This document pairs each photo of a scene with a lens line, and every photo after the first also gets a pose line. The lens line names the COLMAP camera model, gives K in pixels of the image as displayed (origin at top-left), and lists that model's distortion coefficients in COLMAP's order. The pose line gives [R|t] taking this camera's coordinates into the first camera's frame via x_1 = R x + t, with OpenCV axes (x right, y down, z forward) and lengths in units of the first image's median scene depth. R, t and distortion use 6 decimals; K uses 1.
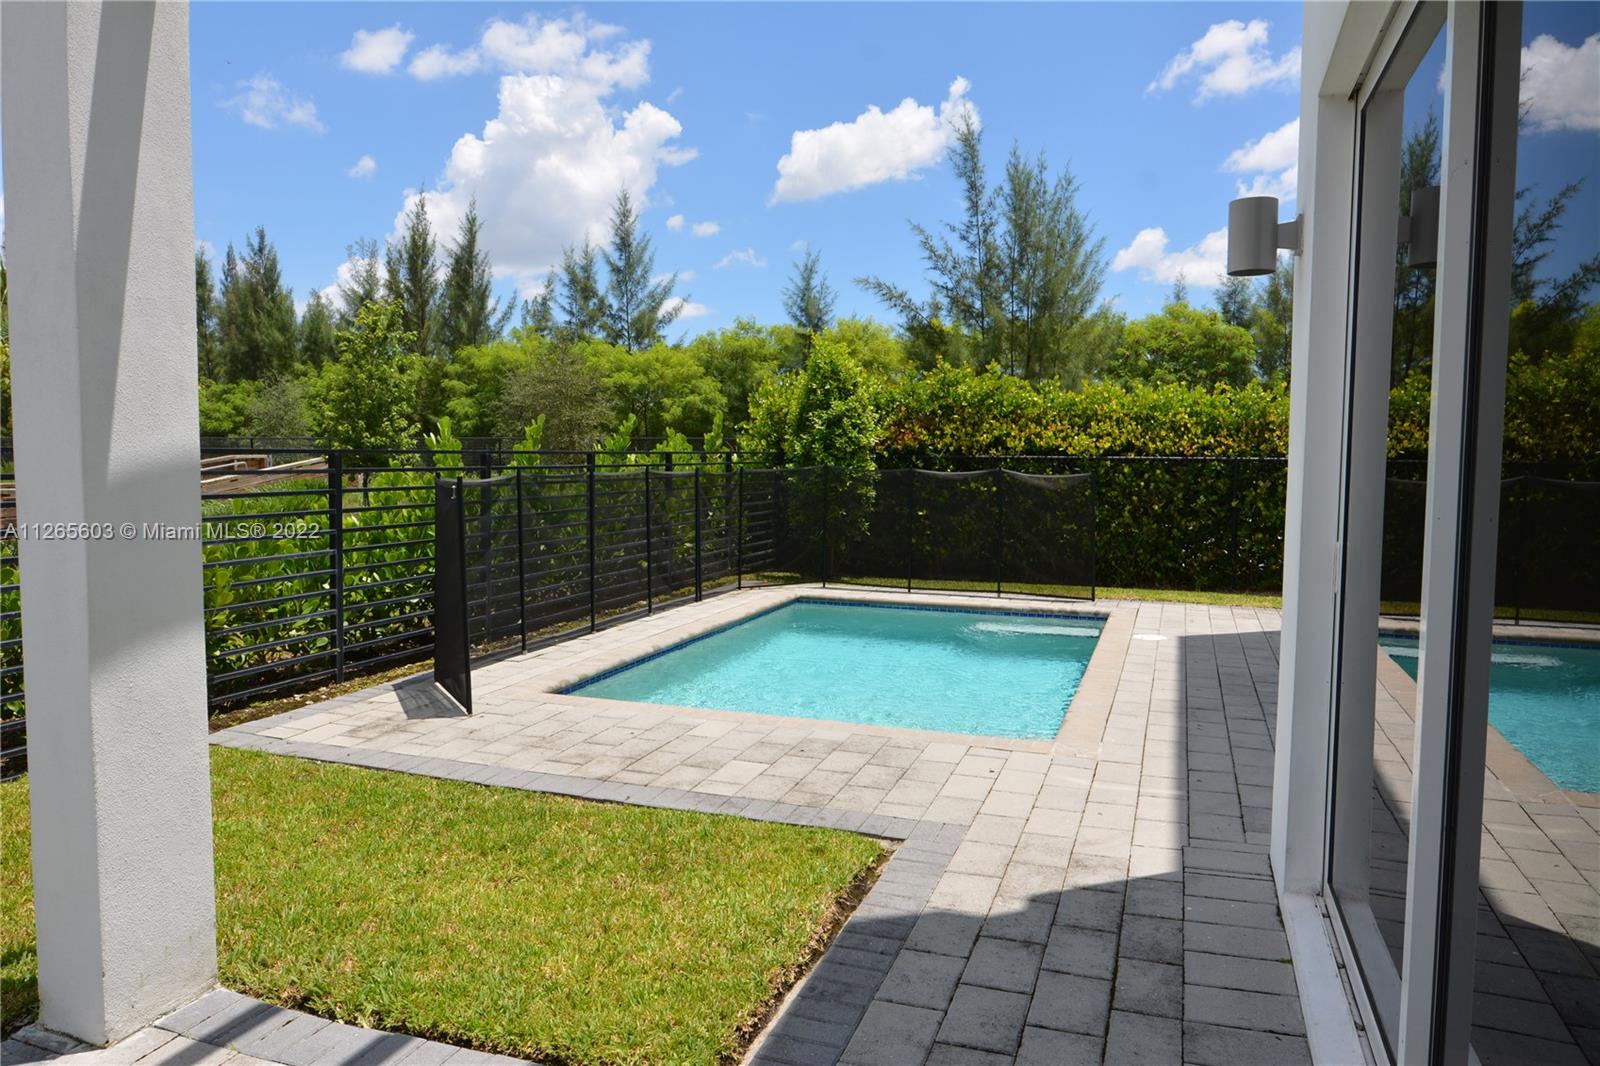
lens RADIAL K [[1053.2, 0, 810.2], [0, 1053.2, 531.4], [0, 0, 1]] dist [-0.011511, -0.002312]
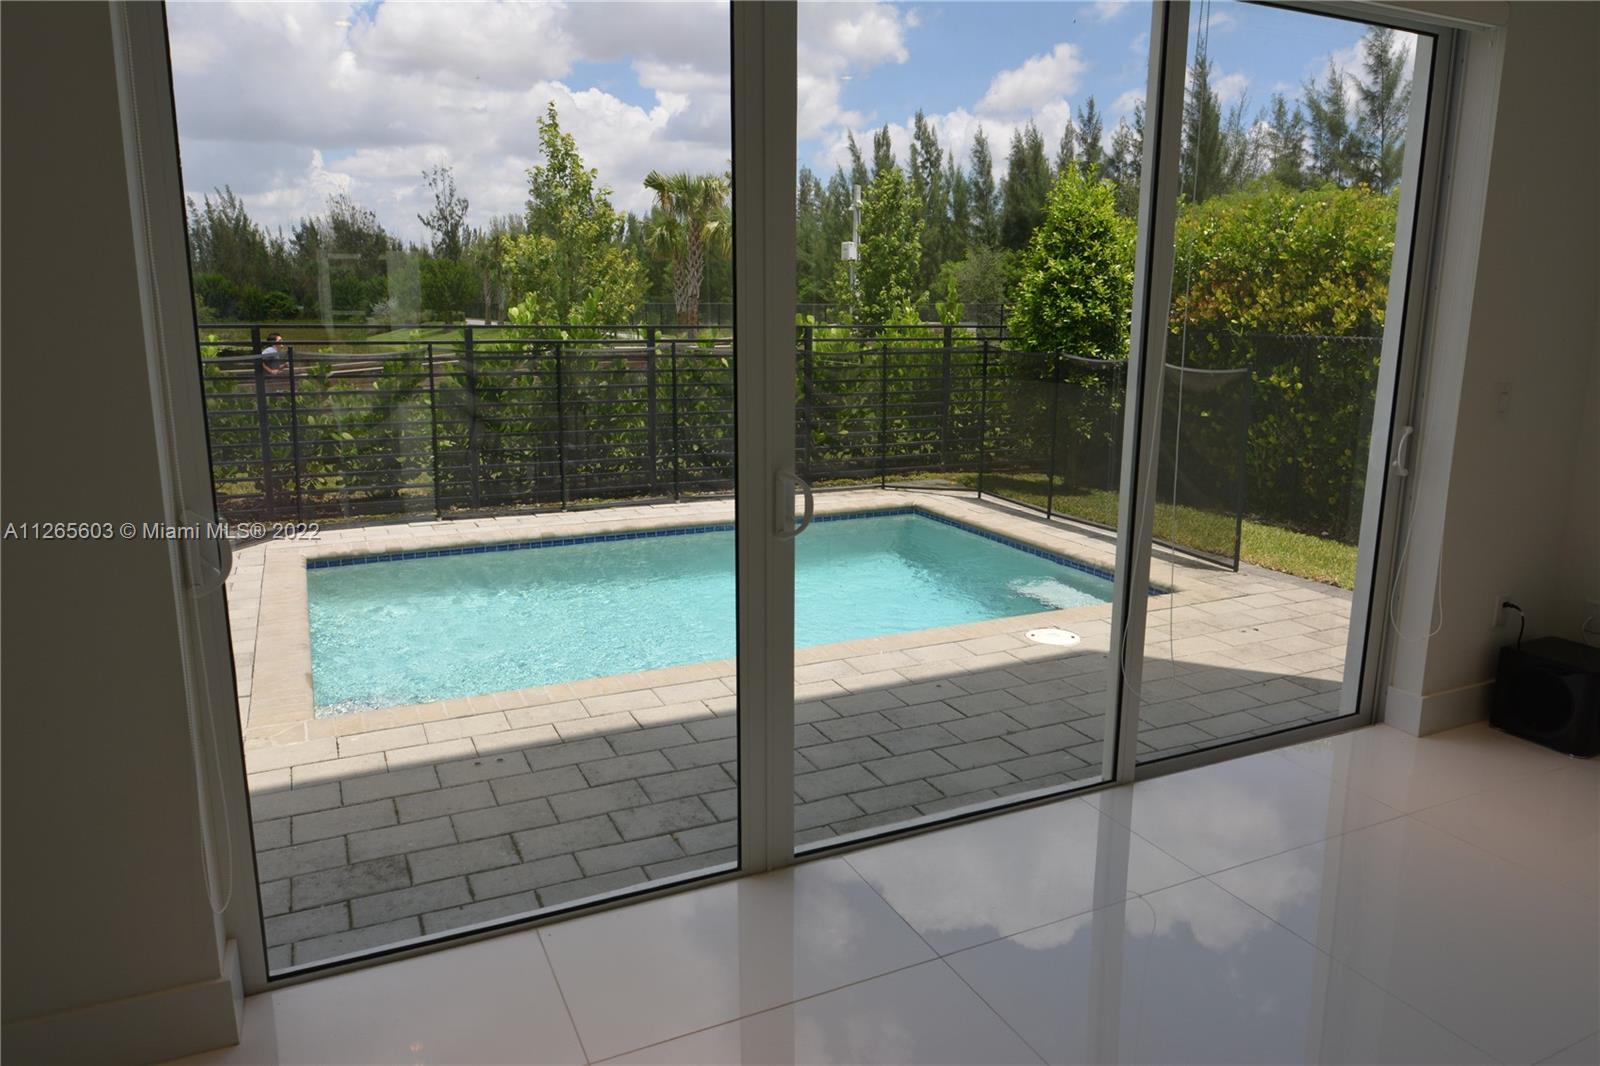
lens RADIAL K [[1053.2, 0, 810.2], [0, 1053.2, 531.4], [0, 0, 1]] dist [-0.011511, -0.002312]
pose [[0.709547, 0.146008, -0.689366, 0.173863], [-0.058579, 0.987134, 0.148781, -0.012292], [0.702219, -0.065184, 0.708970, 0.123568]]
